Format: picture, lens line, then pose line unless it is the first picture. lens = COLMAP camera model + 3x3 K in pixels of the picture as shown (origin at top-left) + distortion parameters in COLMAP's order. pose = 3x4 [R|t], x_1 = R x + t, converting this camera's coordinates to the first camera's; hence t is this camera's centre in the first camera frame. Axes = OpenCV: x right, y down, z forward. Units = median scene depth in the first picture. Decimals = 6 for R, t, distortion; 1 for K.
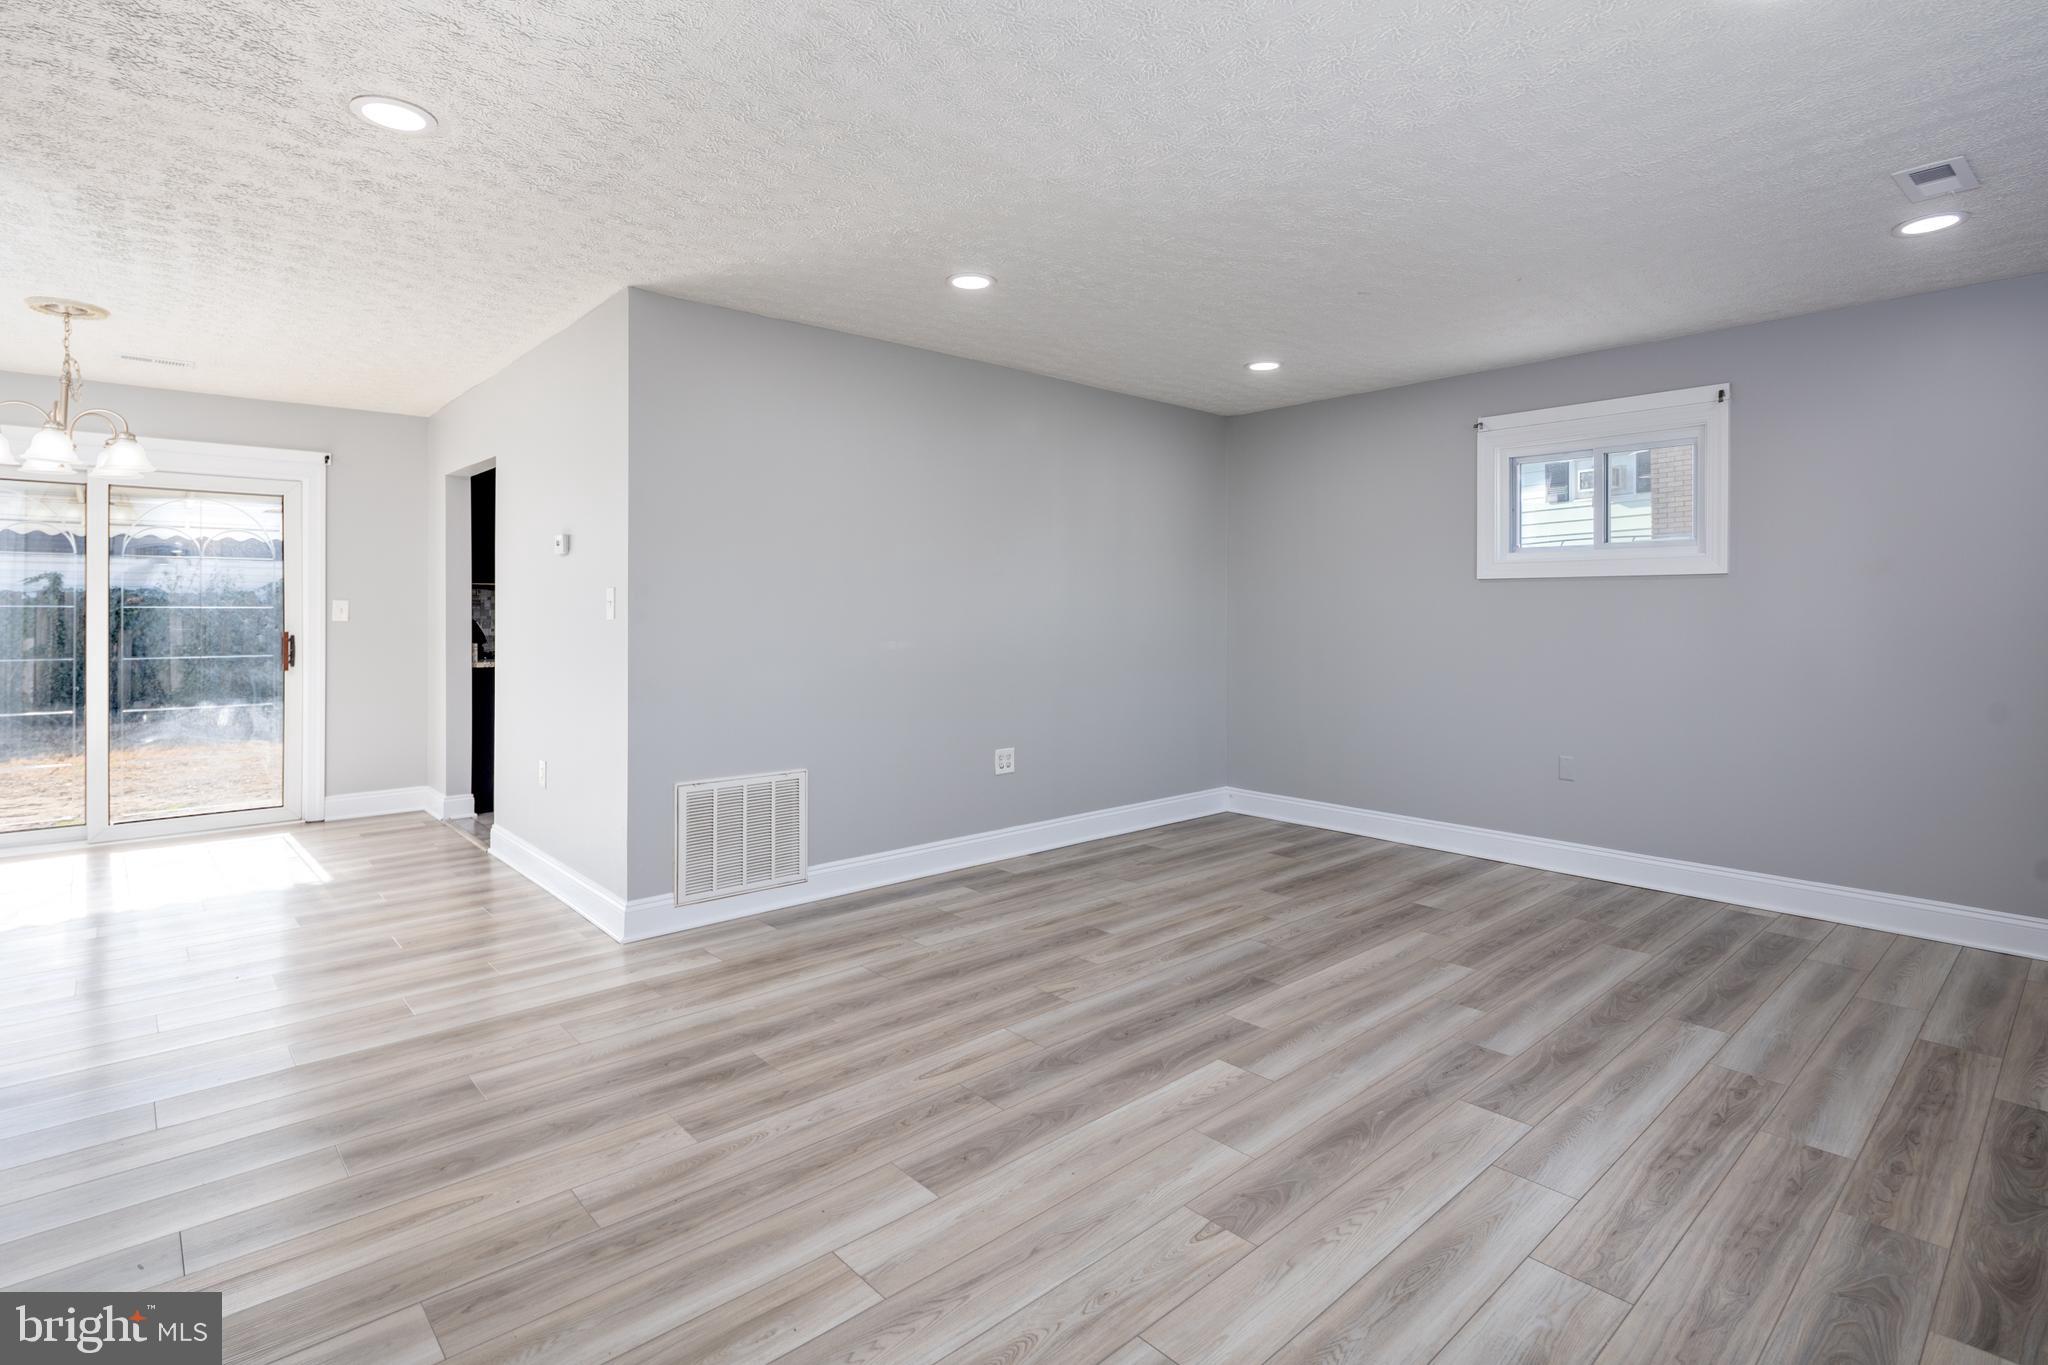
lens RADIAL K [[995.0, 0, 1015.4], [0, 995.0, 595.8], [0, 0, 1]] dist [0.005460, -0.004190]
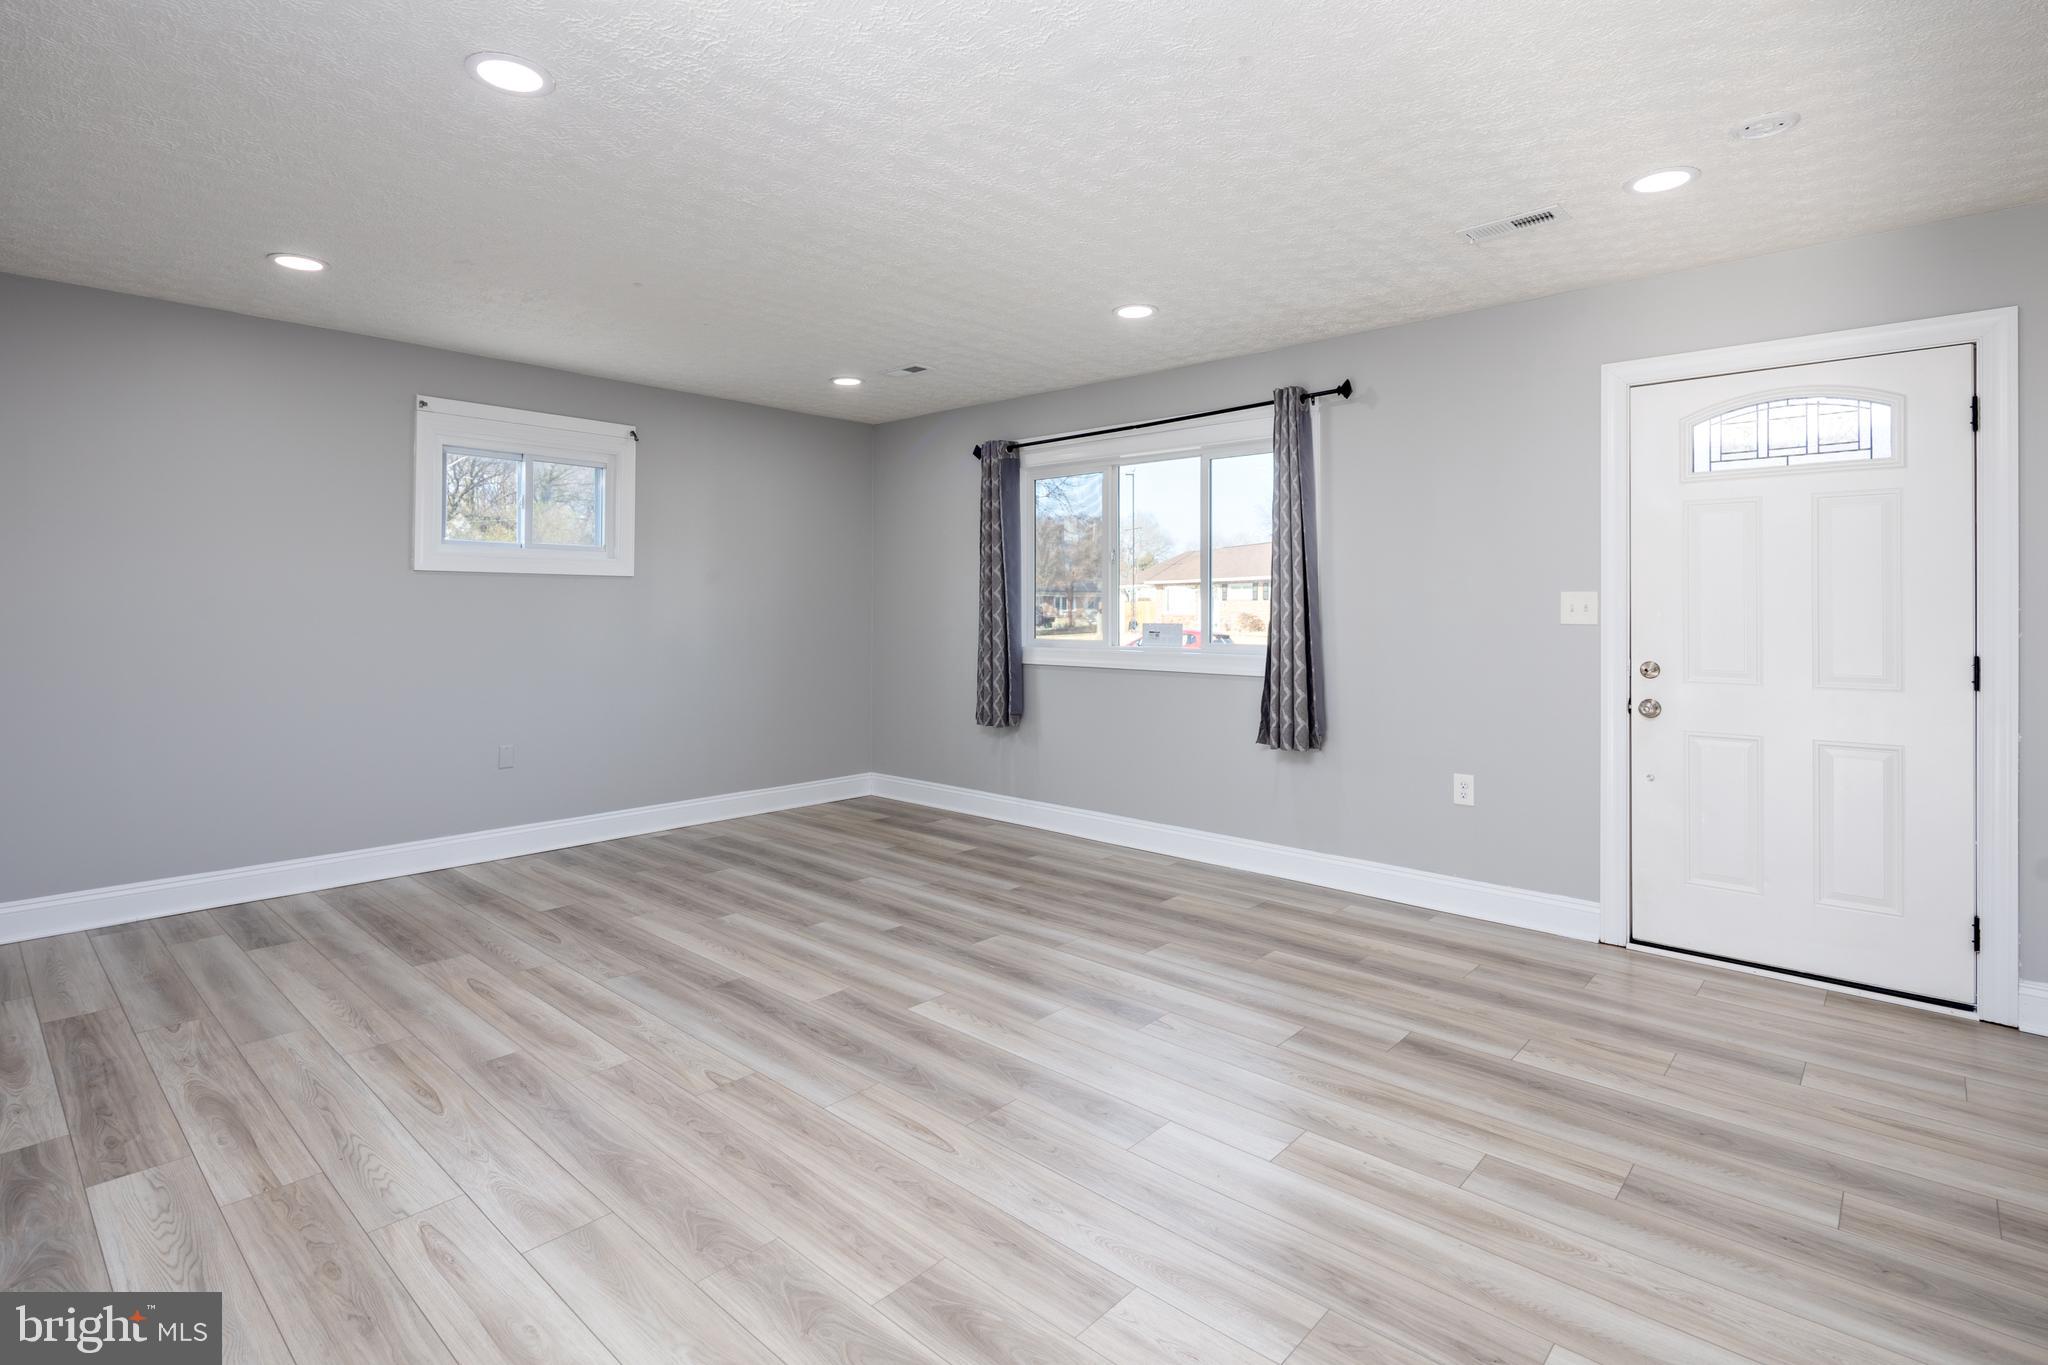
lens RADIAL K [[995.0, 0, 1015.4], [0, 995.0, 595.8], [0, 0, 1]] dist [0.005460, -0.004190]
pose [[-0.099092, 0.010315, 0.995025, -0.901158], [-0.019973, 0.999724, -0.012353, 0.012860], [-0.994878, -0.021098, -0.098859, 0.973885]]
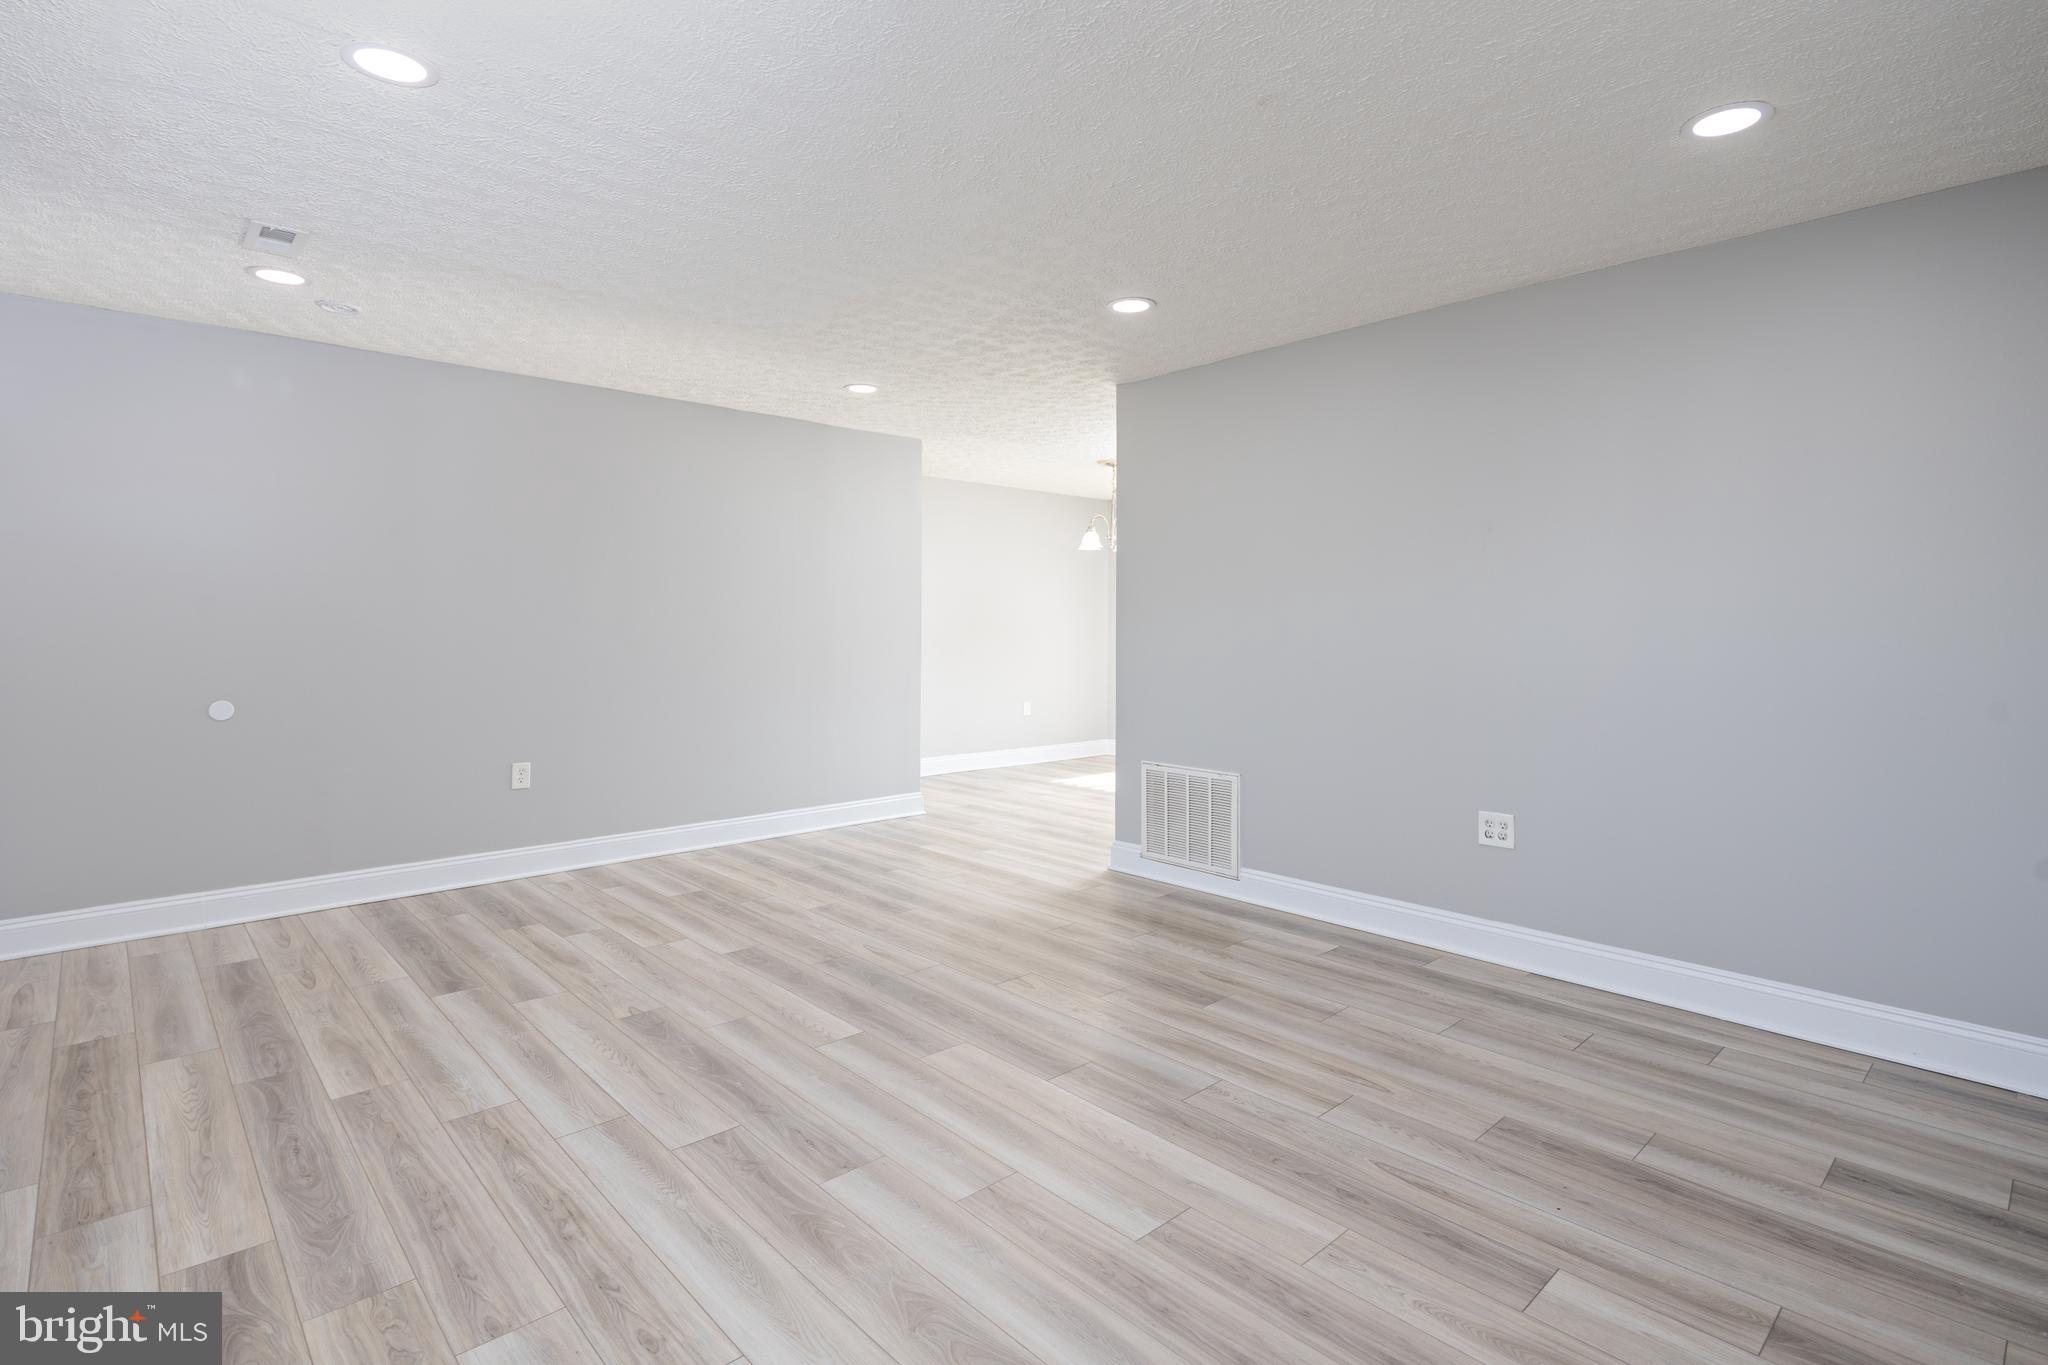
lens RADIAL K [[995.0, 0, 1015.4], [0, 995.0, 595.8], [0, 0, 1]] dist [0.005460, -0.004190]
pose [[0.011073, -0.030371, -0.999477, 1.286808], [0.013455, 0.999453, -0.030221, 0.019338], [0.999848, -0.013113, 0.011476, 1.131715]]
